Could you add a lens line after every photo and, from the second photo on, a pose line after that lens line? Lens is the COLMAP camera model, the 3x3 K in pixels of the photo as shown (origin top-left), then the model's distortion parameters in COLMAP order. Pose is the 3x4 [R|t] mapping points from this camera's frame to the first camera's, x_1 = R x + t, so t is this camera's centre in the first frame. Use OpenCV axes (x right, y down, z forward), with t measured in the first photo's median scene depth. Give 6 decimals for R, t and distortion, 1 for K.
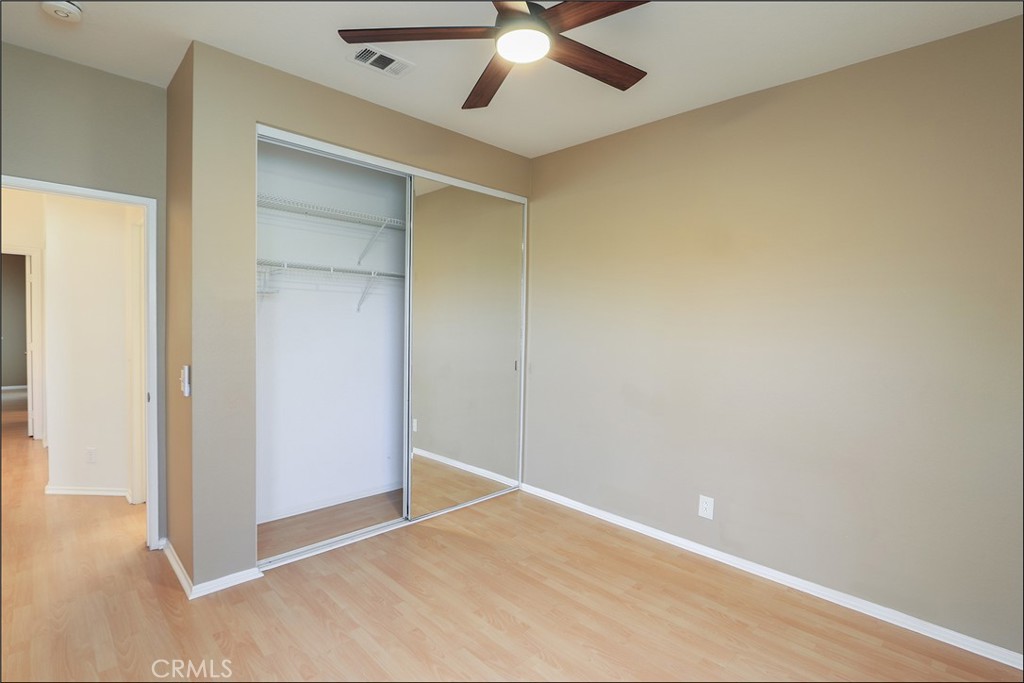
lens RADIAL K [[483.2, 0, 515.2], [0, 483.2, 342.2], [0, 0, 1]] dist [-0.016233, 0.000118]
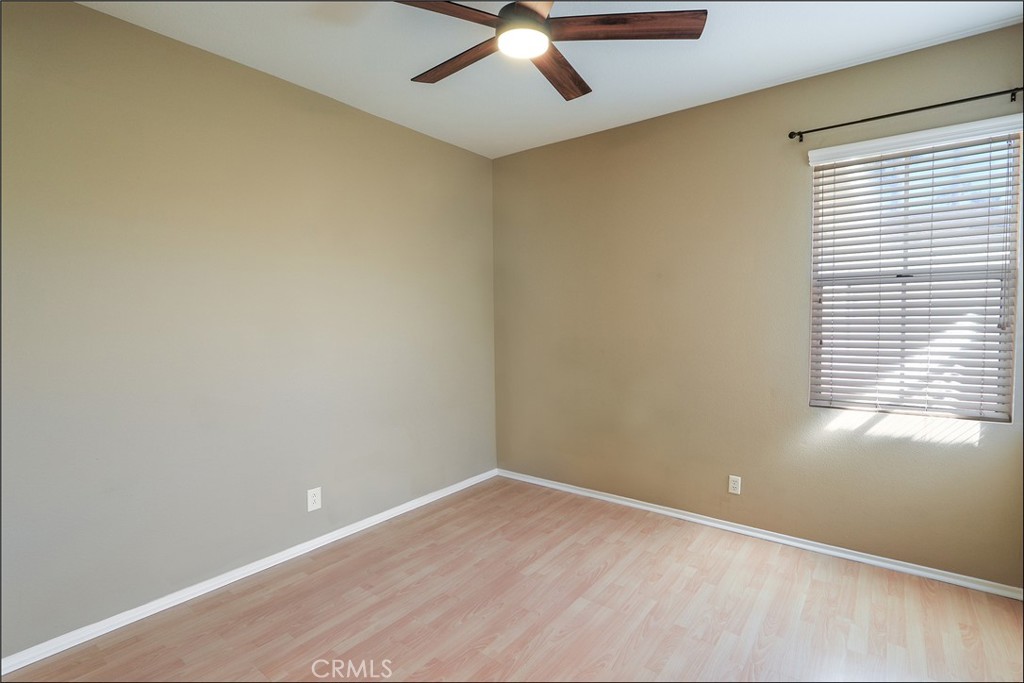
lens RADIAL K [[483.2, 0, 515.3], [0, 483.2, 339.2], [0, 0, 1]] dist [-0.016233, 0.000118]
pose [[-0.129643, -0.061379, 0.989659, -0.749408], [0.052287, 0.996270, 0.068639, -0.037350], [-0.990181, 0.060645, -0.125950, 0.849997]]
